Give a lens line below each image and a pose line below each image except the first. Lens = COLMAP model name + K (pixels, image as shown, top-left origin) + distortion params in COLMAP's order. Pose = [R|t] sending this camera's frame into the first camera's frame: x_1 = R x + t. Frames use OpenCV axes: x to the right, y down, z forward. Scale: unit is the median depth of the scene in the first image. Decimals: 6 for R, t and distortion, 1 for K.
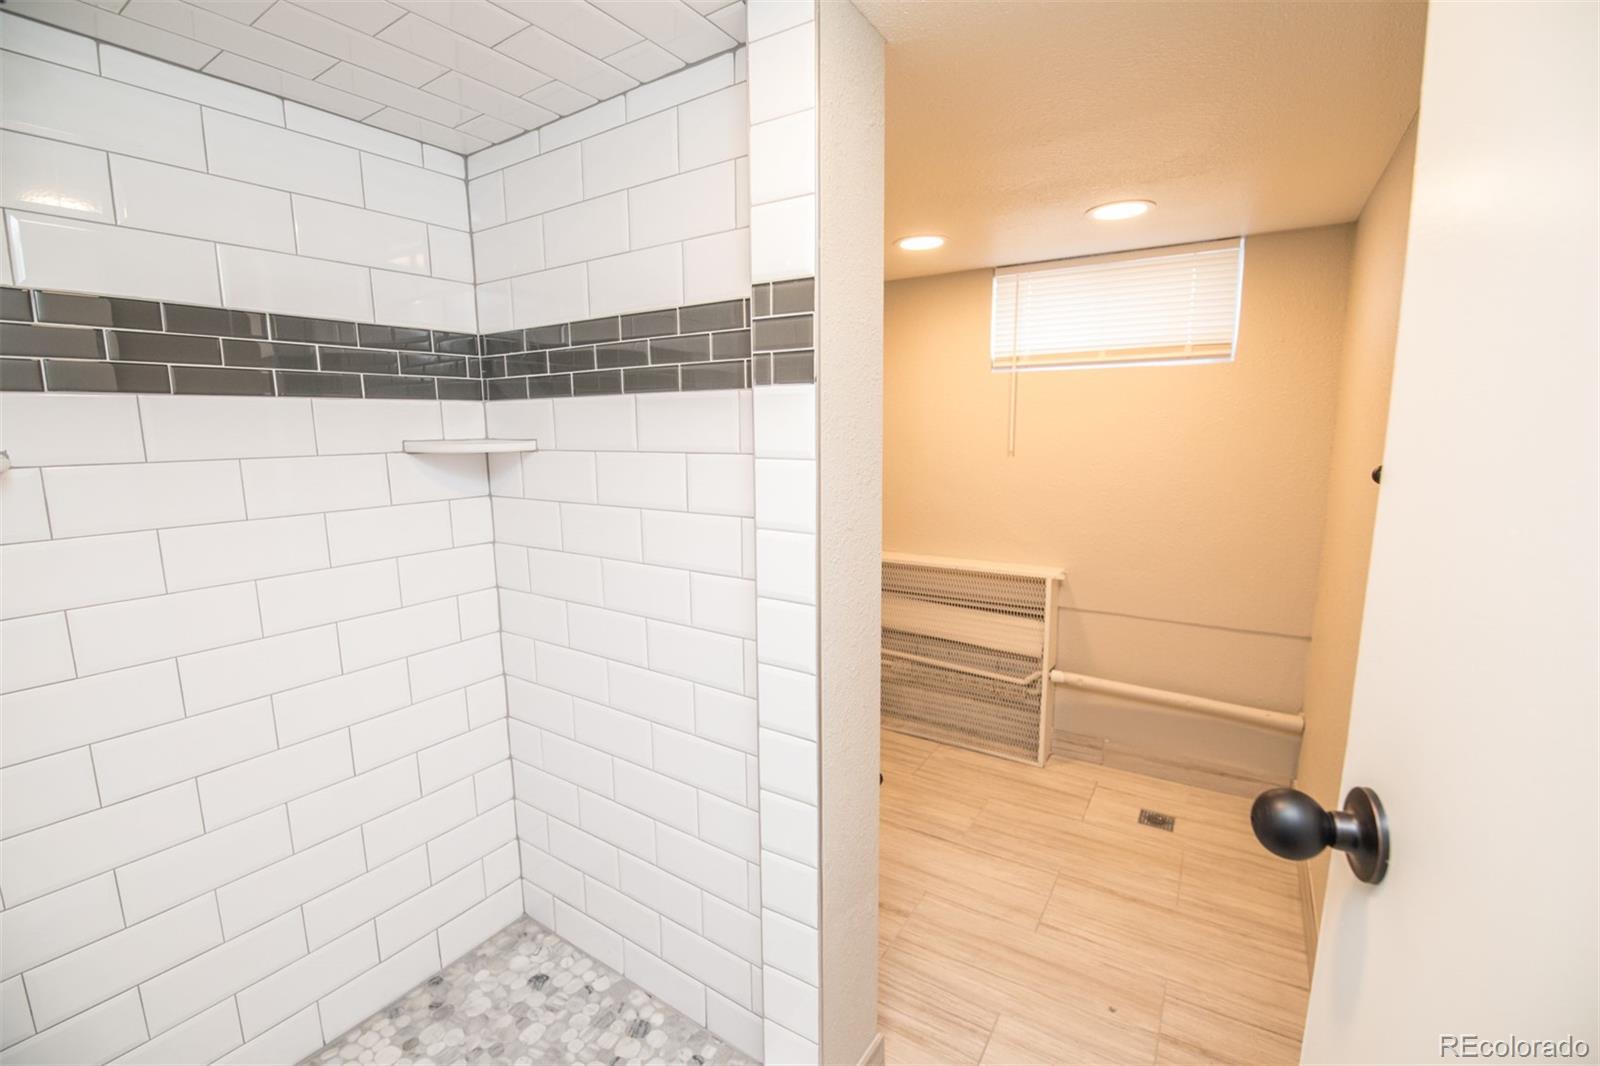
lens RADIAL K [[693.8, 0, 796.9], [0, 693.8, 534.9], [0, 0, 1]] dist [-0.007932, -0.006195]
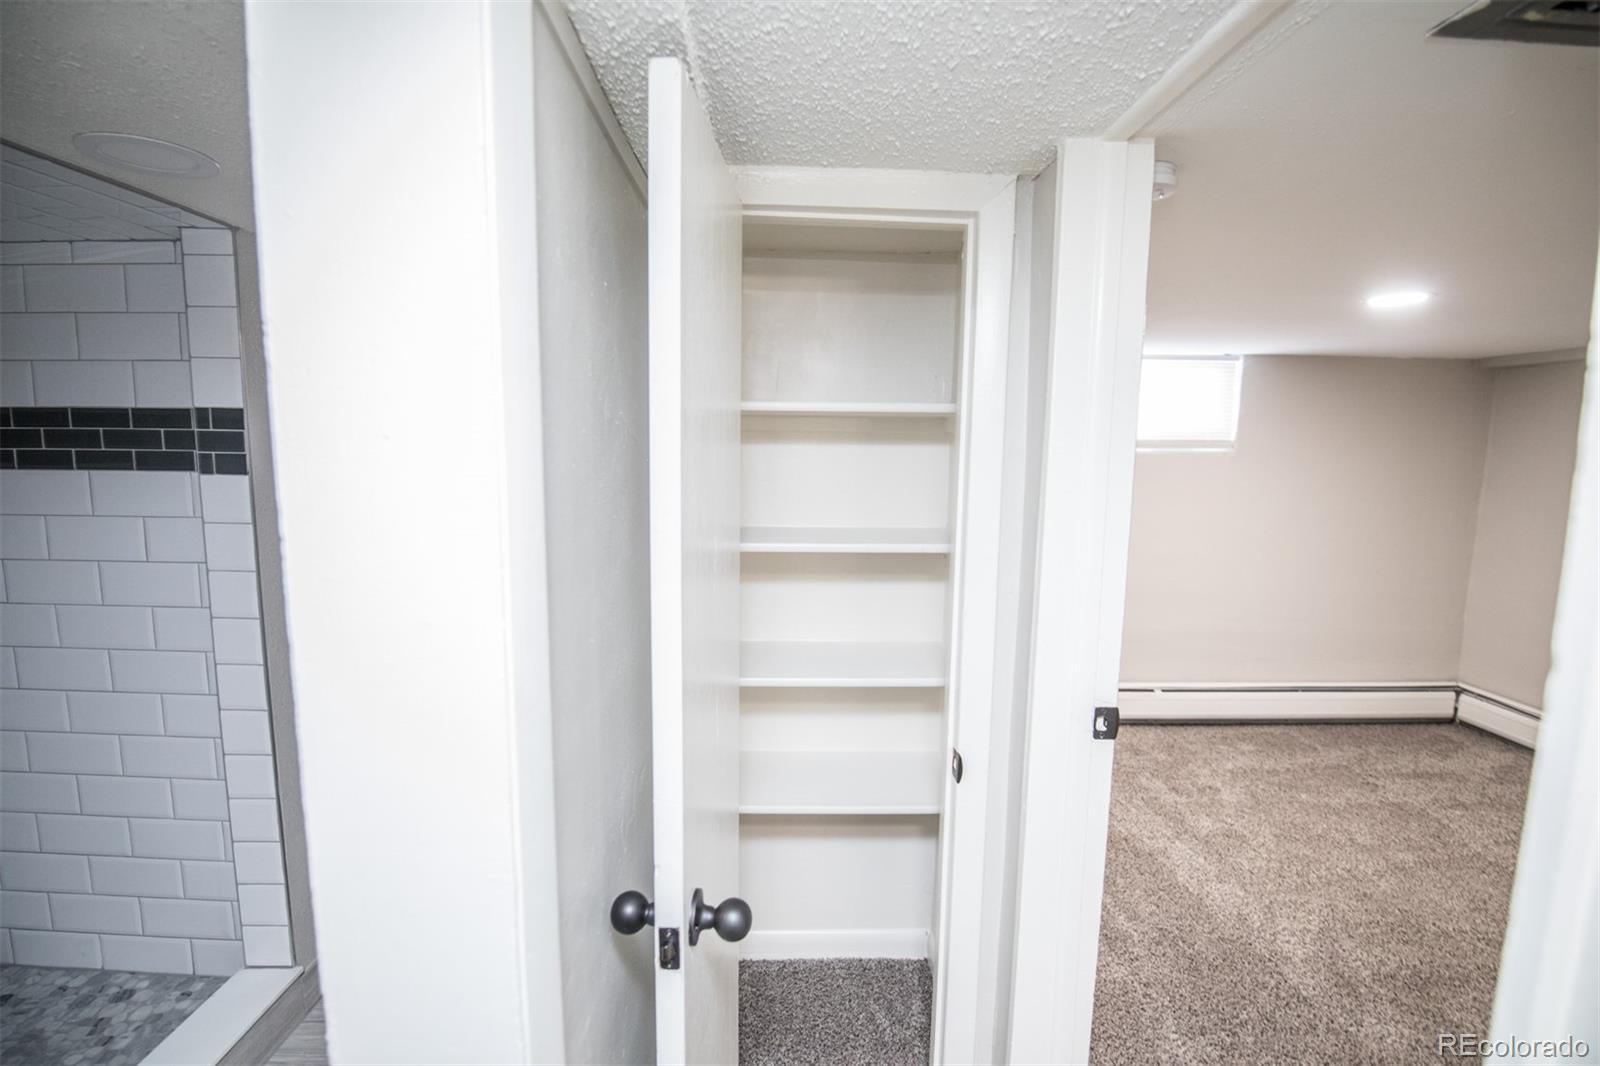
lens RADIAL K [[693.8, 0, 795.7], [0, 693.8, 537.6], [0, 0, 1]] dist [-0.007932, -0.006195]
pose [[0.832343, -0.044430, 0.552478, 0.153052], [0.058701, 0.998242, -0.008158, 0.004103], [-0.551144, 0.039221, 0.833488, -0.774955]]
